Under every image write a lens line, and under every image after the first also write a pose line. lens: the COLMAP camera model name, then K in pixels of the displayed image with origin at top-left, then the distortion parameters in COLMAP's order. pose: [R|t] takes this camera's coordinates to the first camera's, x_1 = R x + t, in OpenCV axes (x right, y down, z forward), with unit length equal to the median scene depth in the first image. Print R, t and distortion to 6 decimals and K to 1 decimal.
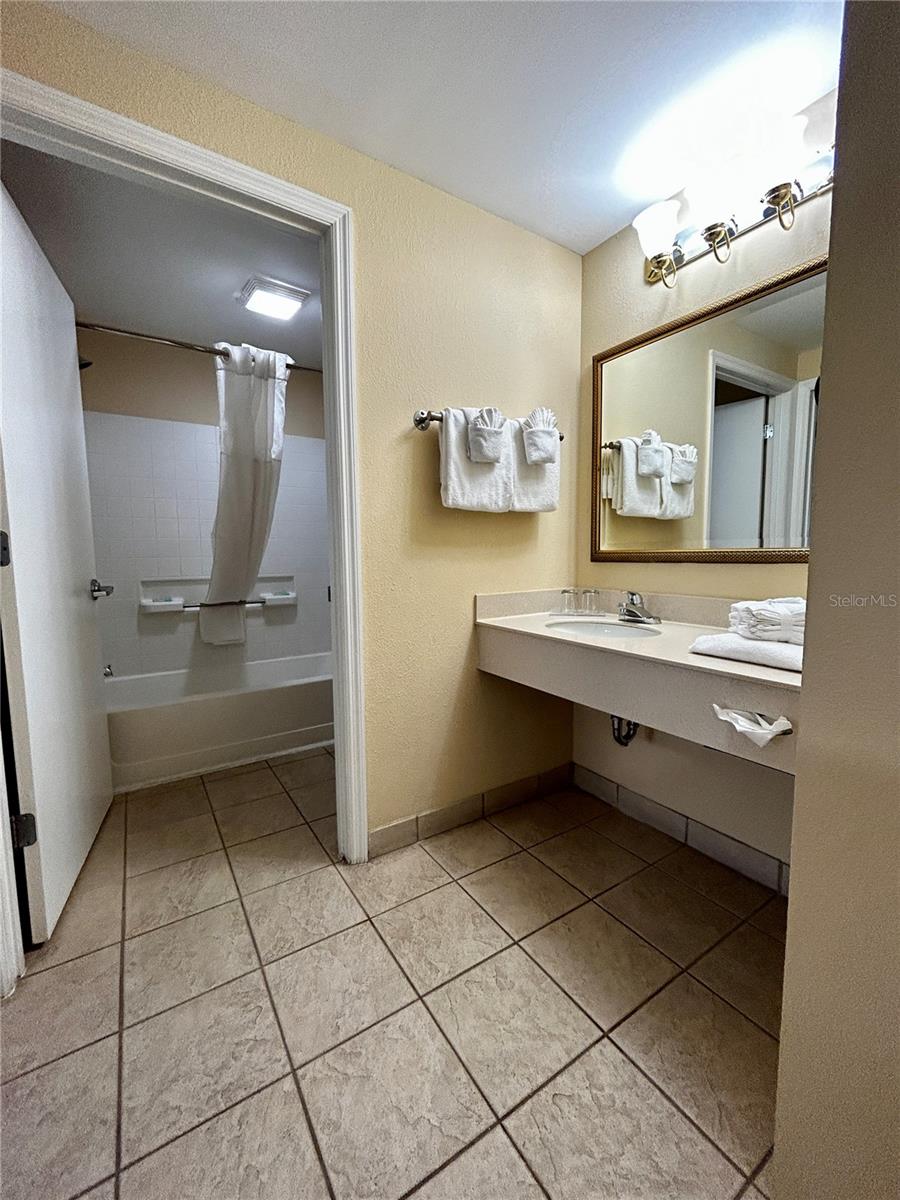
lens RADIAL K [[486.8, 0, 447.4], [0, 486.8, 599.5], [0, 0, 1]] dist [0.000286, -0.000097]
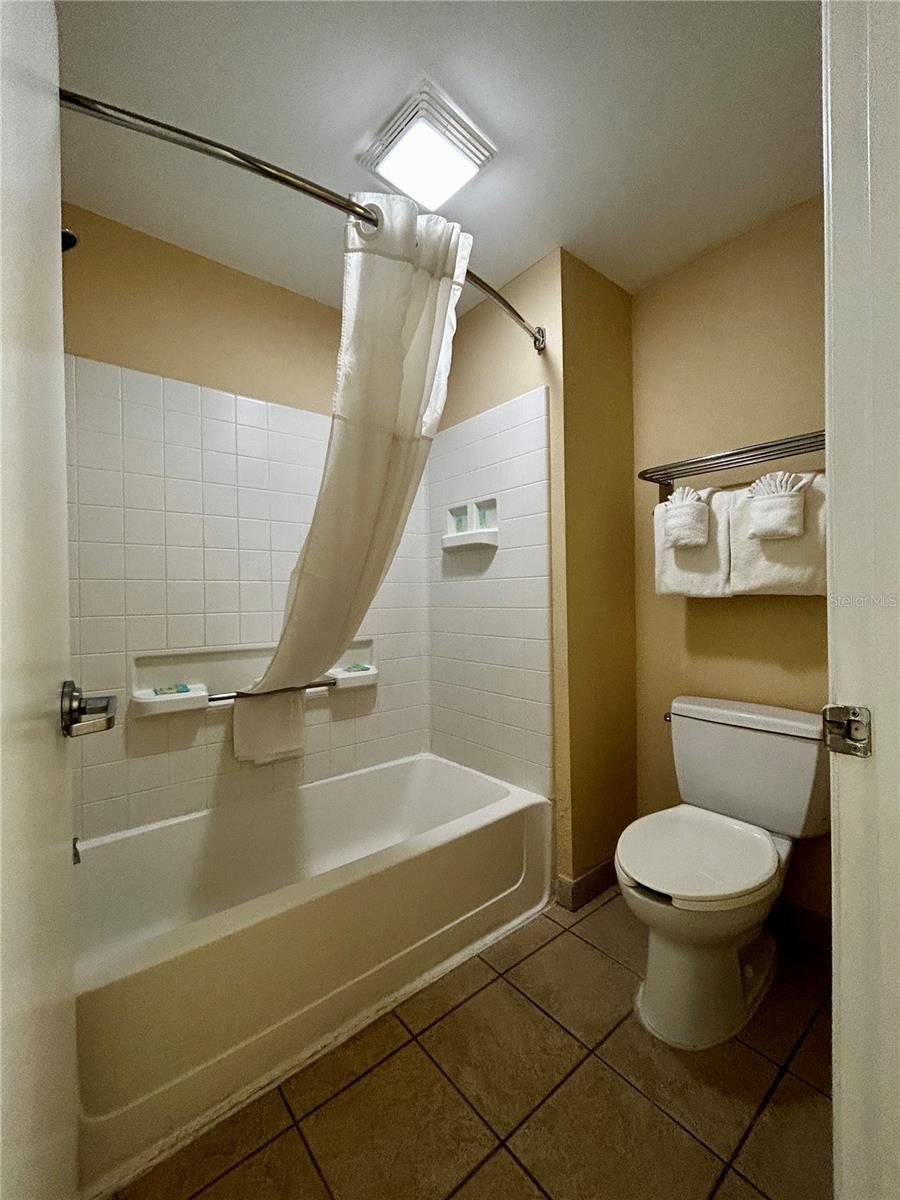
lens RADIAL K [[486.8, 0, 455.8], [0, 486.8, 601.7], [0, 0, 1]] dist [0.000286, -0.000097]
pose [[0.994053, -0.004307, 0.108811, -0.497756], [0.013834, 0.996116, -0.086953, -0.074141], [-0.108014, 0.087942, 0.990252, 0.618342]]
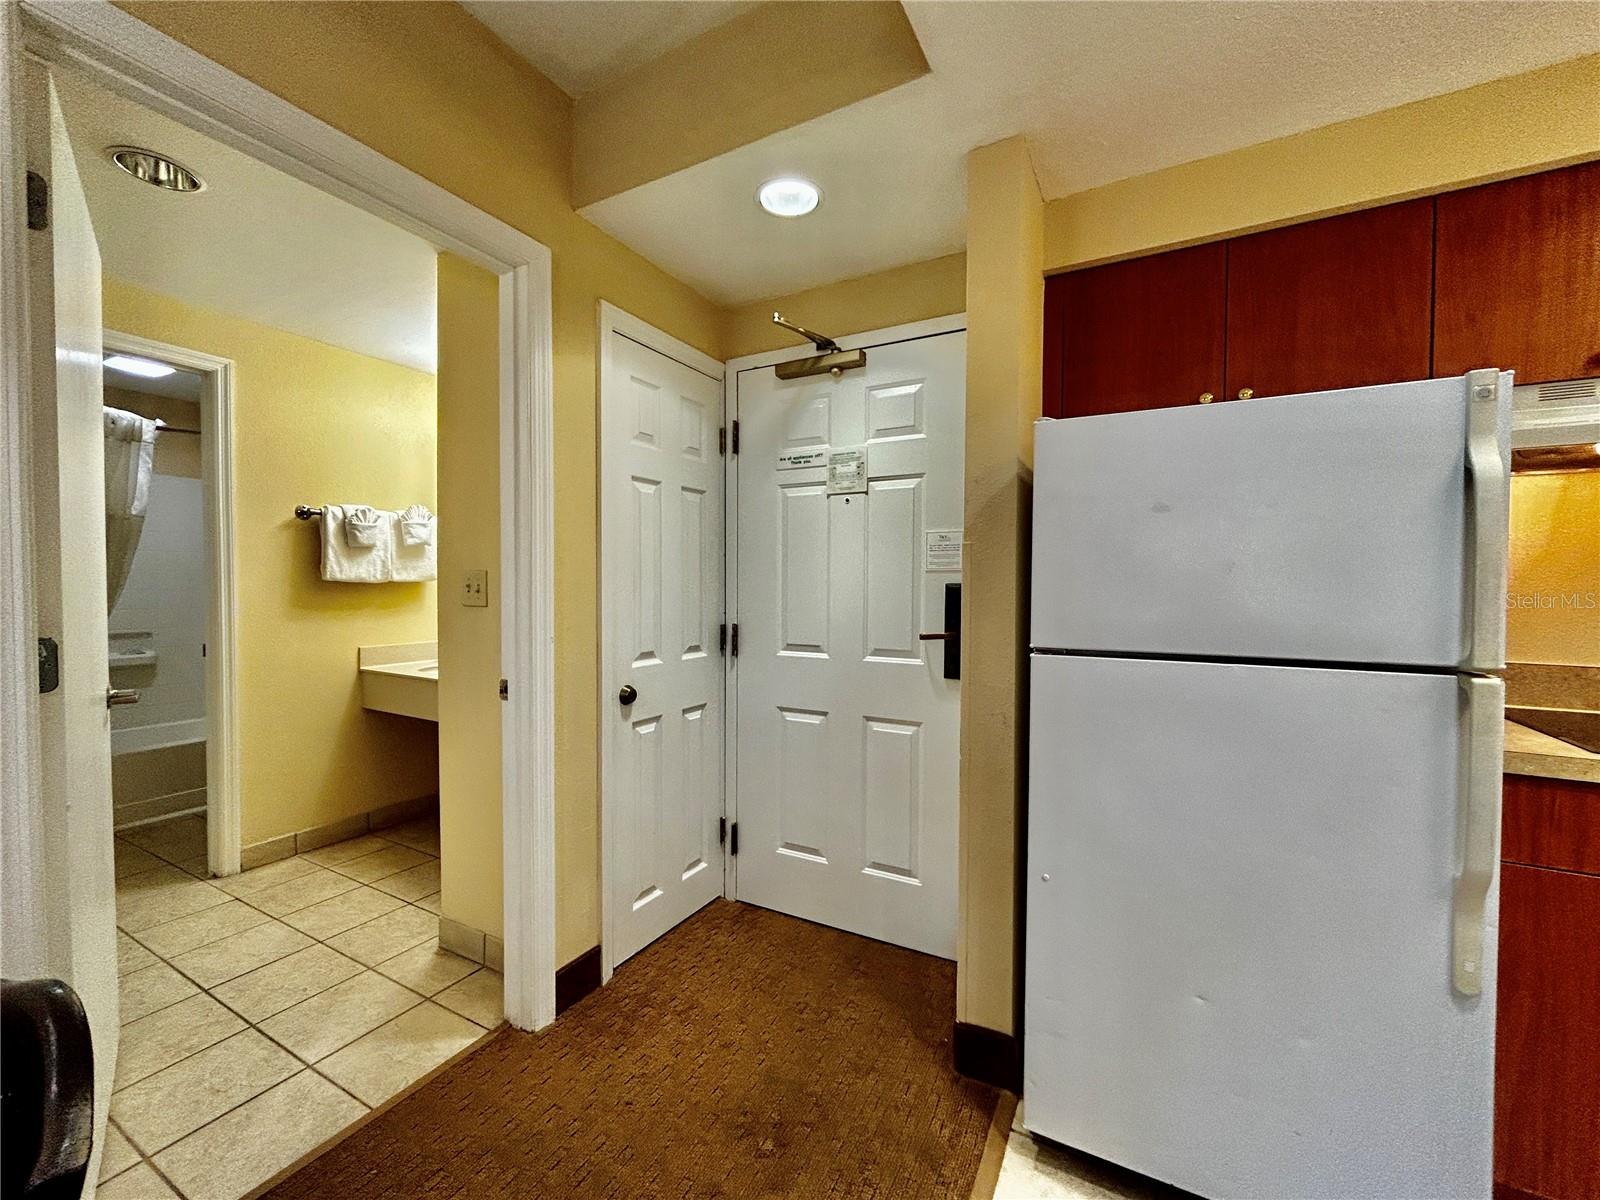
lens RADIAL K [[649.1, 0, 802.3], [0, 649.1, 600.2], [0, 0, 1]] dist [0.000286, -0.000097]
pose [[0.876414, 0.003126, 0.481549, 0.259014], [0.032078, 0.997379, -0.064857, 0.015277], [-0.480489, 0.072289, 0.874016, -1.038145]]
